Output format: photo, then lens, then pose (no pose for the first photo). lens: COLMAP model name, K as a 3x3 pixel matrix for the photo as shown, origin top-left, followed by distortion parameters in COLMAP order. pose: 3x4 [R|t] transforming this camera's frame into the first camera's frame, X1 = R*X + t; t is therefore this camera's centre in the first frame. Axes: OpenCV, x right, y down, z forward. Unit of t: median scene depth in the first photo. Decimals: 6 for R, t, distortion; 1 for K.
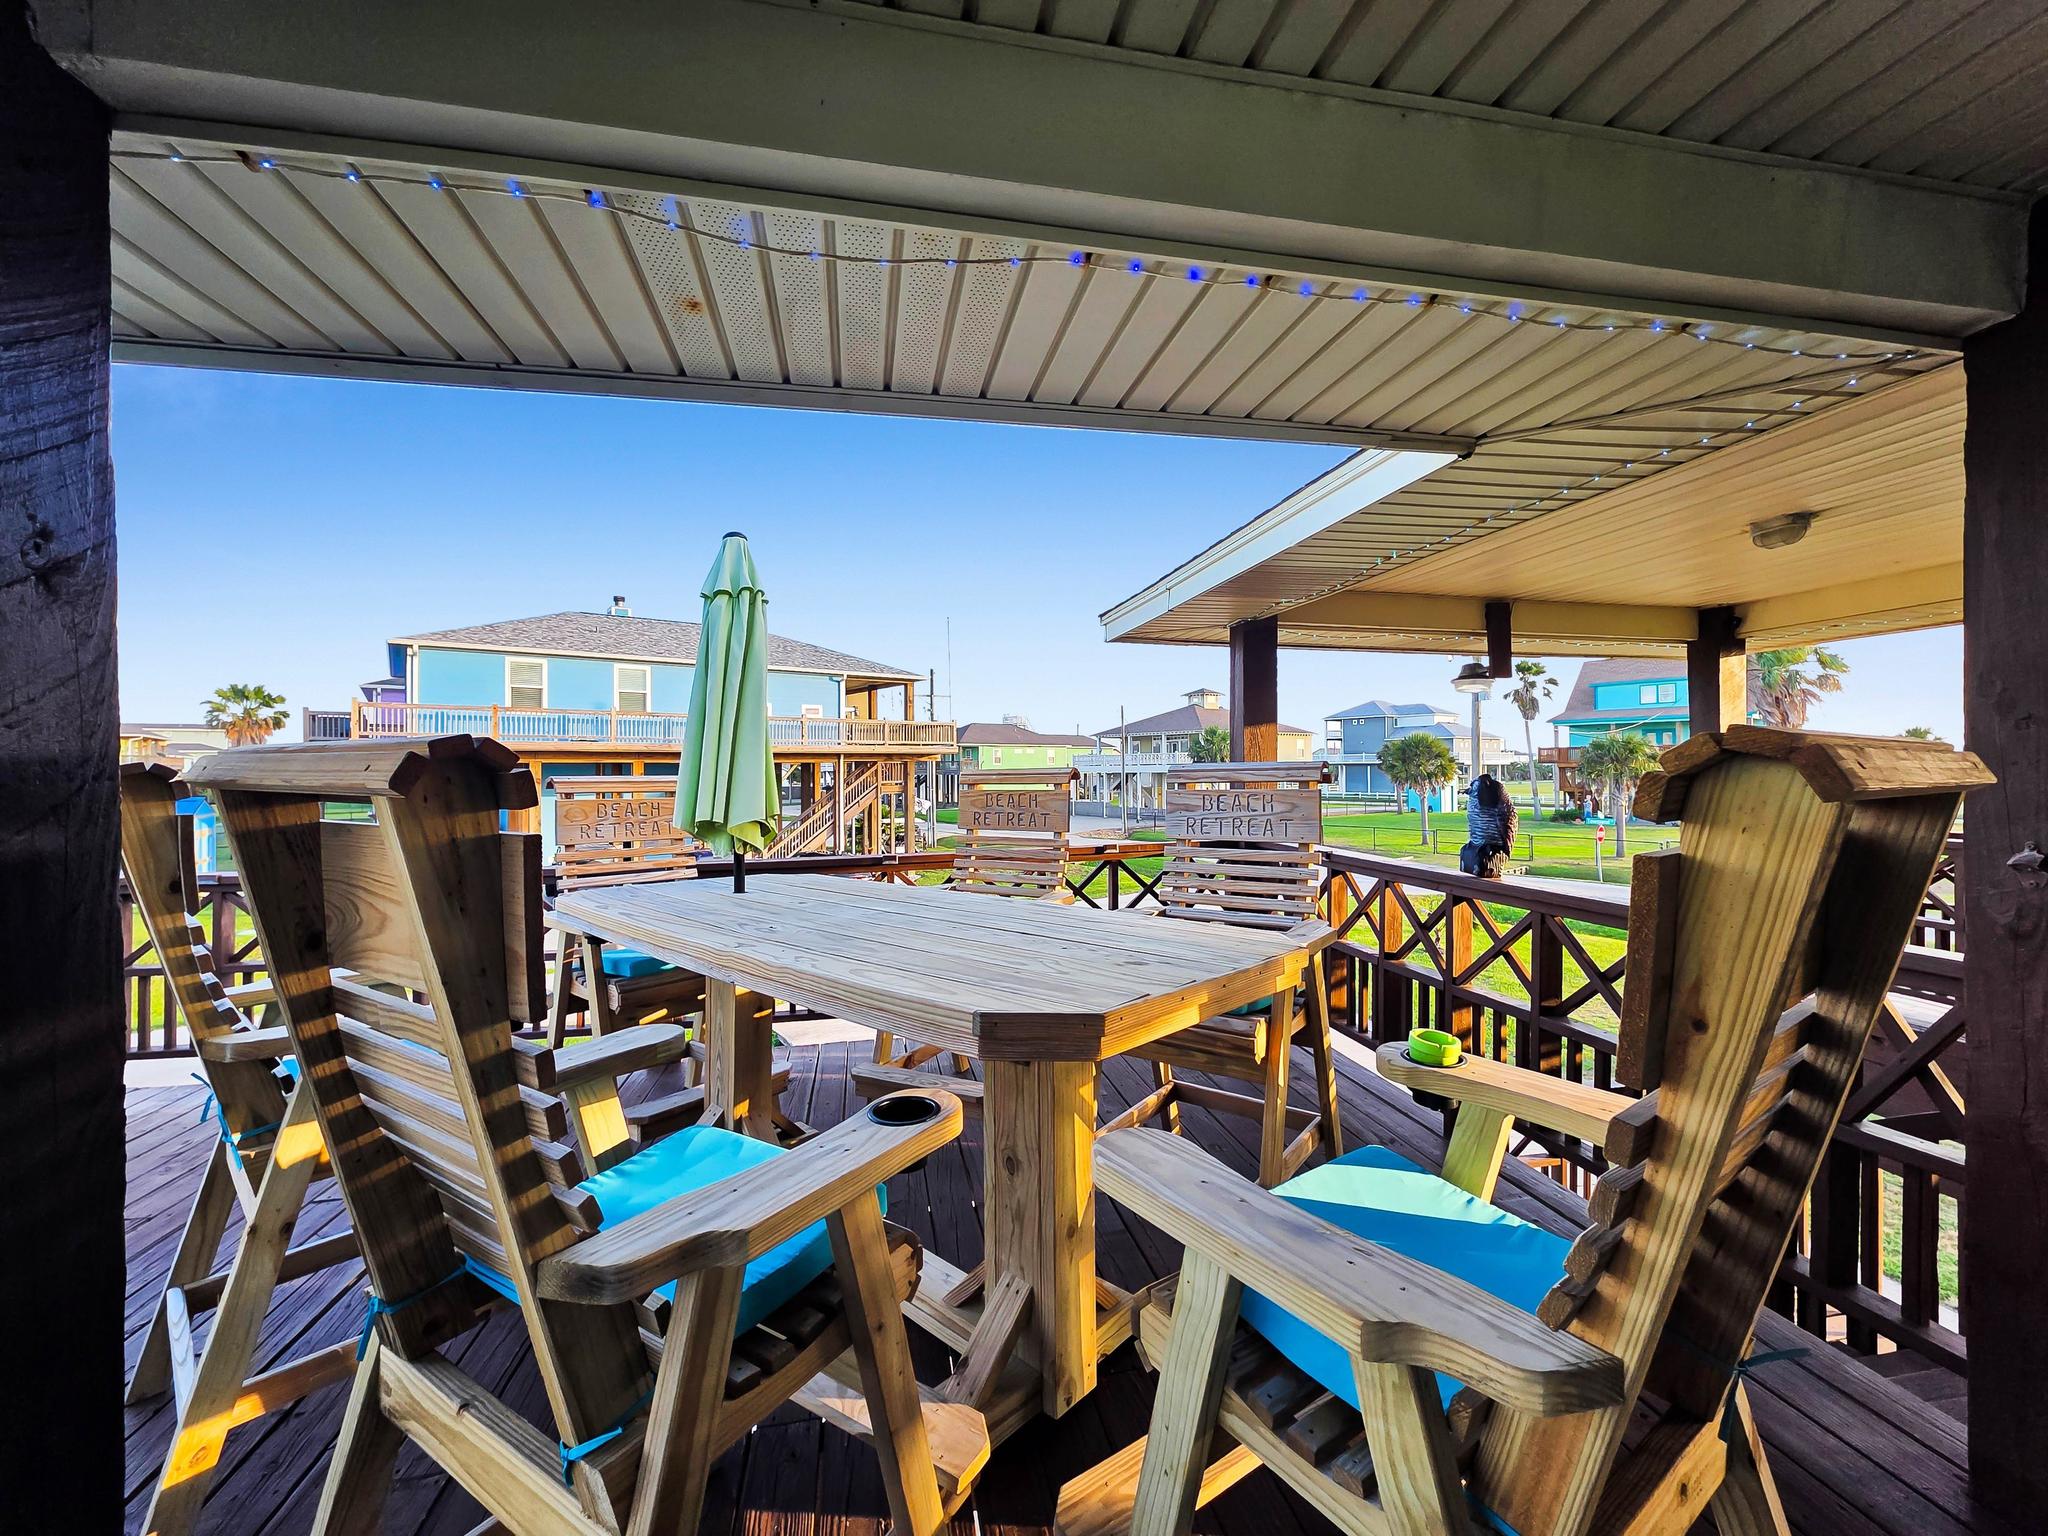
lens RADIAL K [[816.9, 0, 1025.5], [0, 816.9, 778.2], [0, 0, 1]] dist [0.002950, 0.000302]
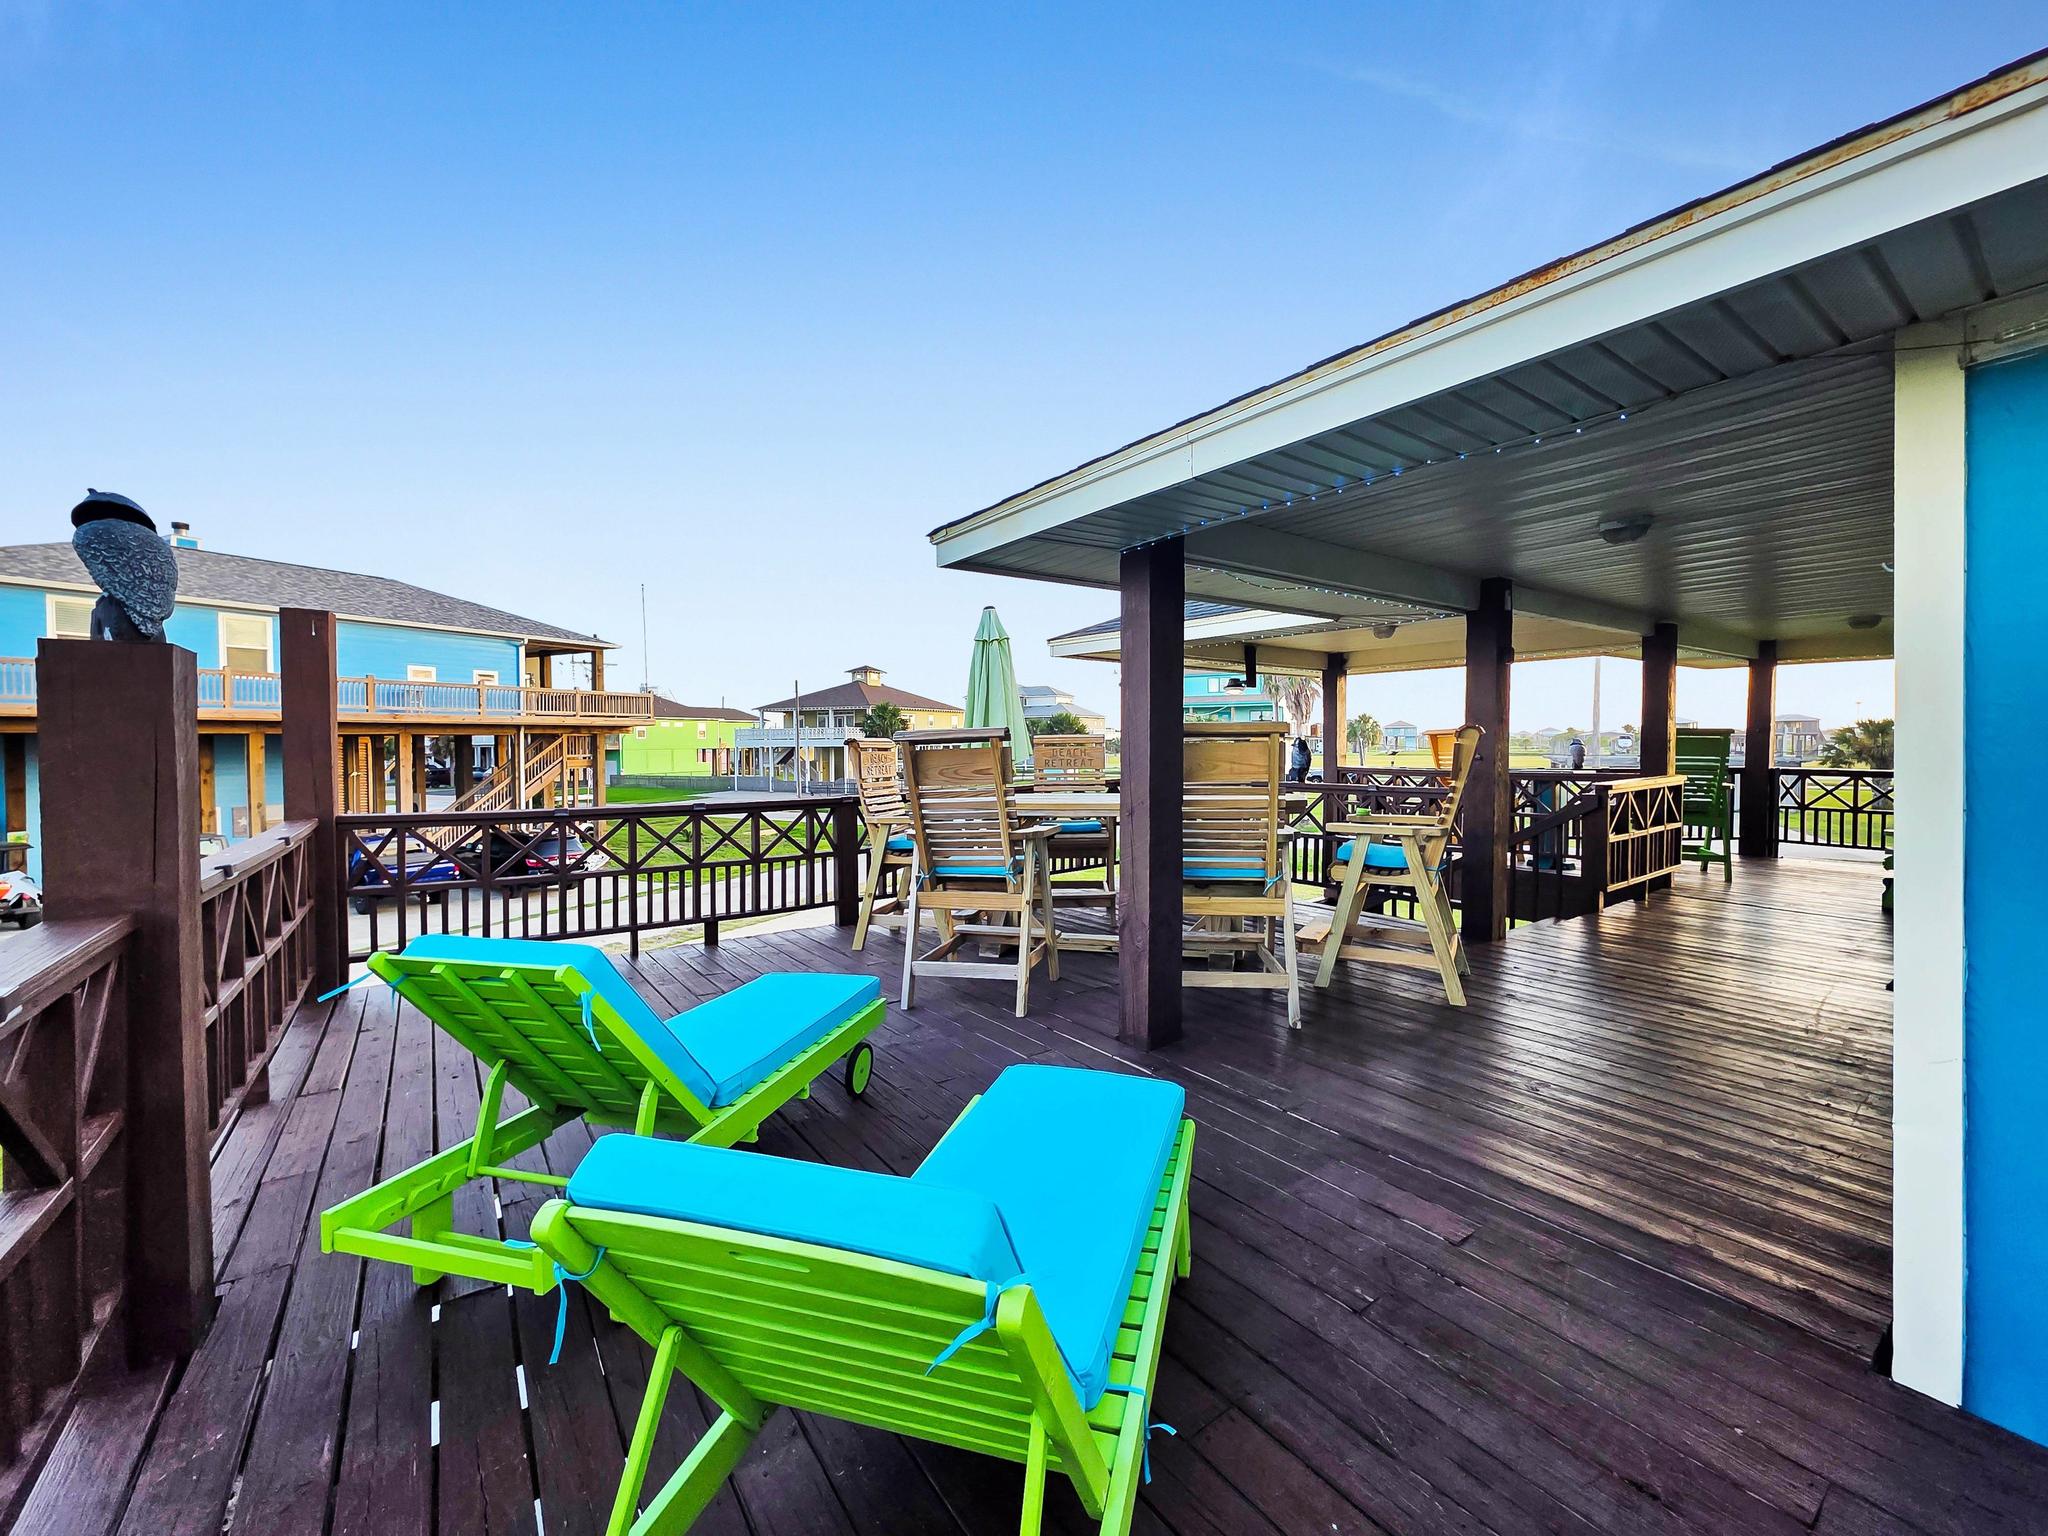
lens RADIAL K [[825.2, 0, 1024.1], [0, 825.2, 764.5], [0, 0, 1]] dist [0.001919, 0.000061]
pose [[0.903169, -0.010462, 0.429157, -0.108554], [0.004804, 0.999887, 0.014267, 0.003226], [-0.429258, -0.010824, 0.903117, -0.071495]]
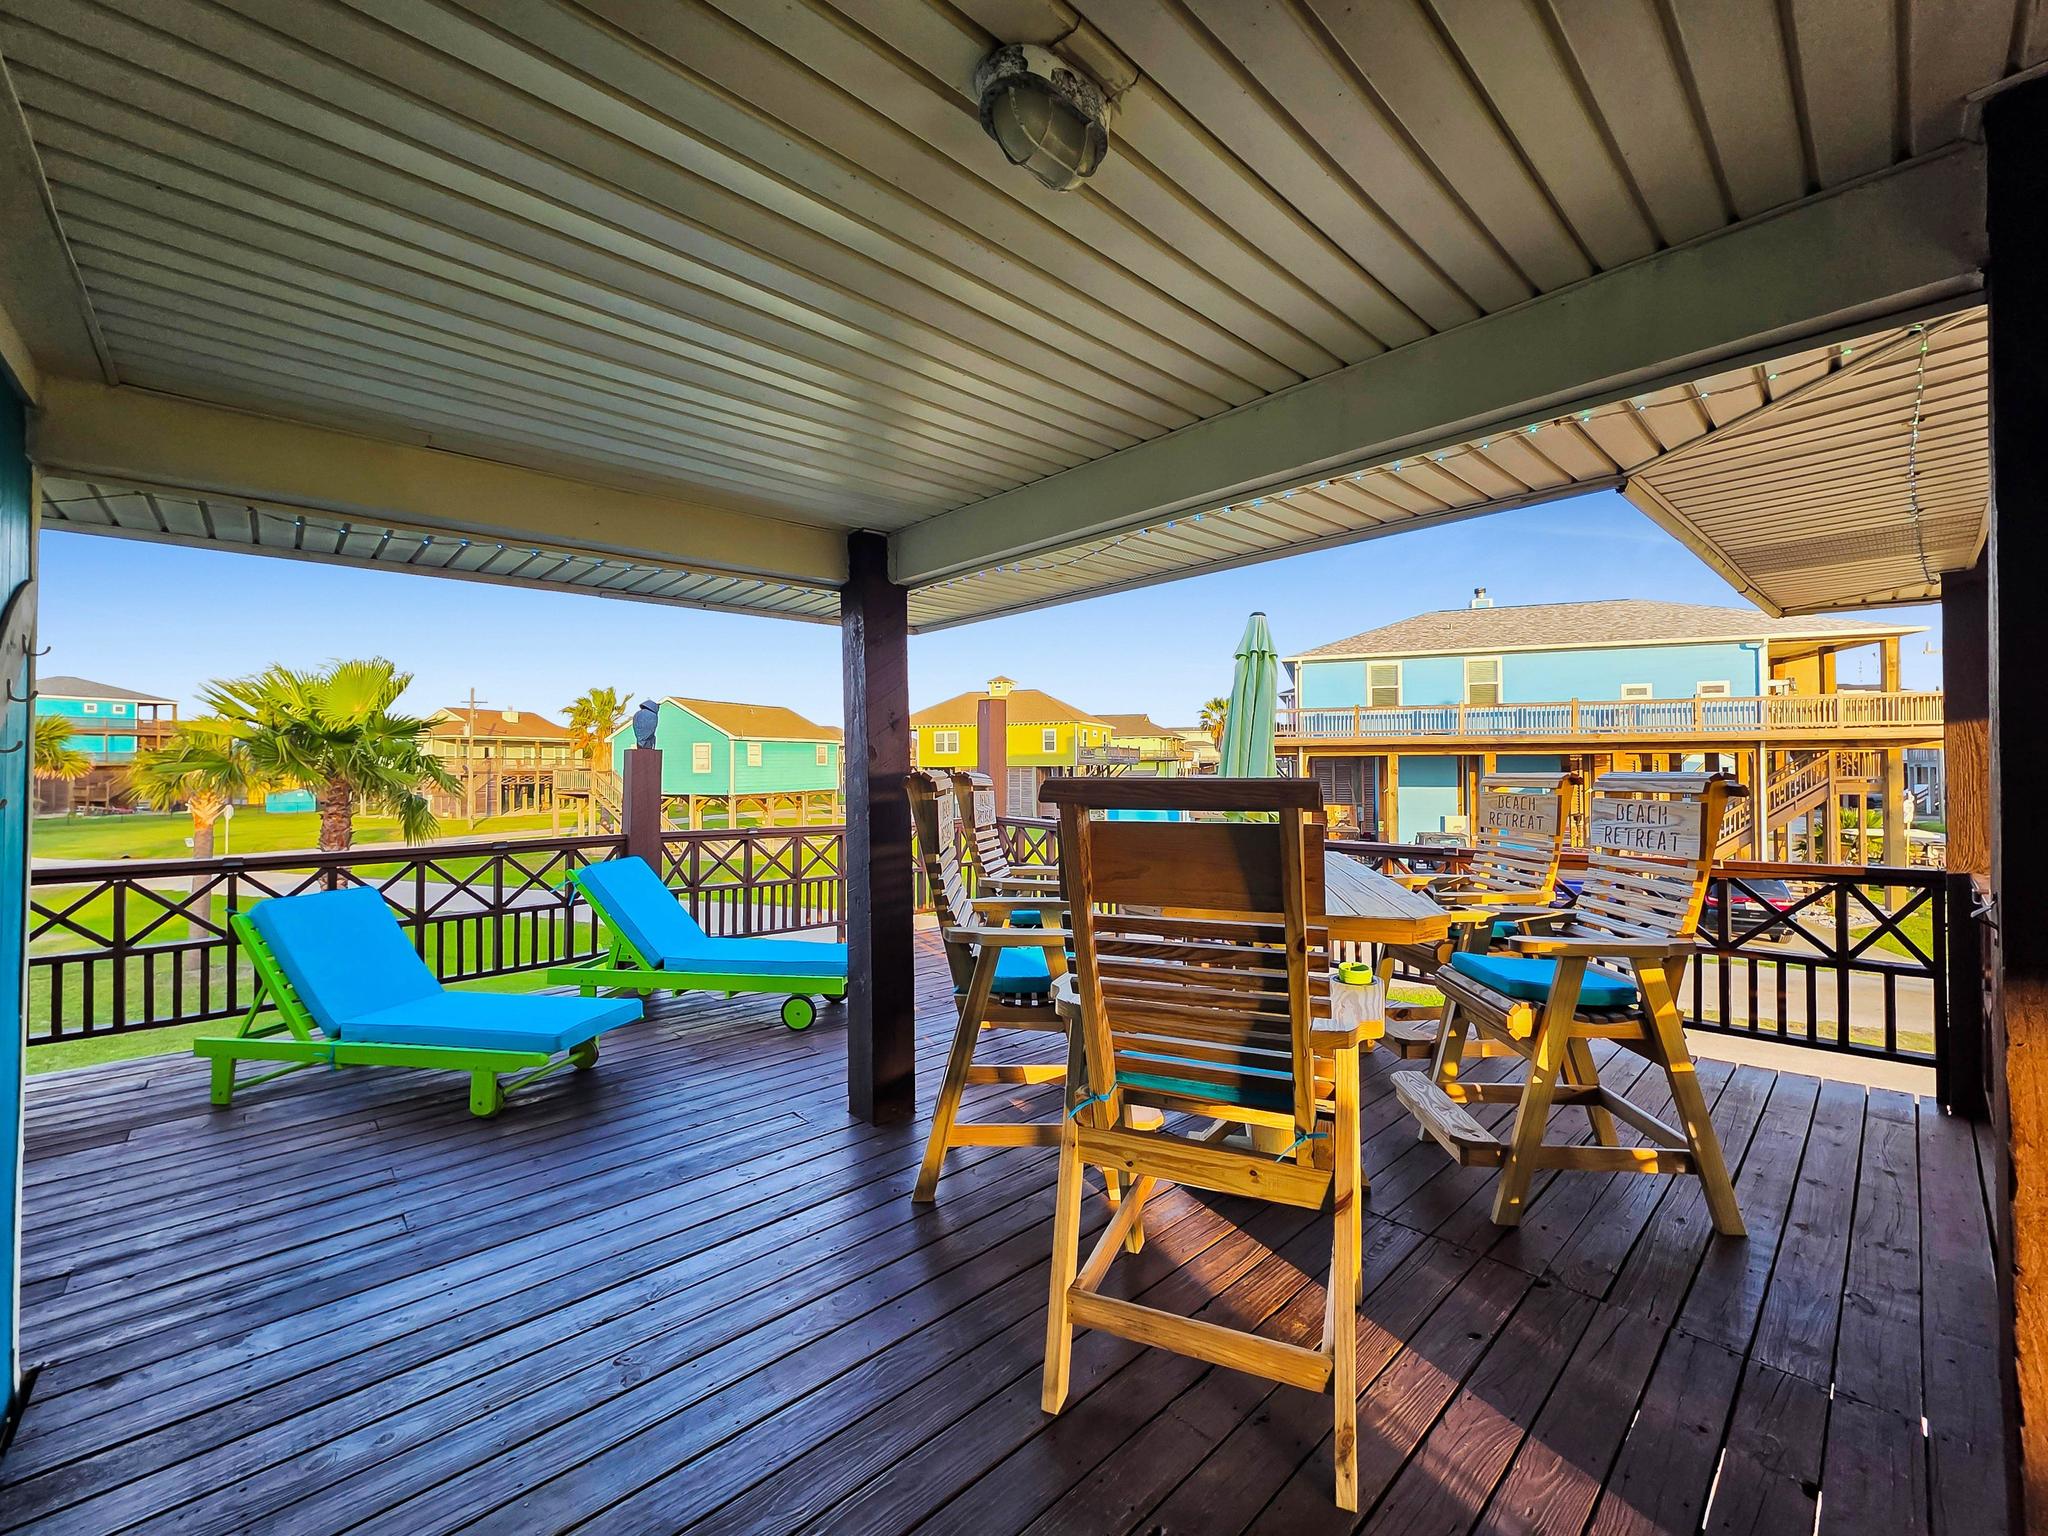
lens RADIAL K [[835.0, 0, 1025.0], [0, 835.0, 745.2], [0, 0, 1]] dist [-0.000559, -0.000083]
pose [[0.531484, -0.014735, -0.846940, 0.070251], [-0.008214, 0.999712, -0.022547, -0.002175], [0.847028, 0.018940, 0.531210, -0.014842]]
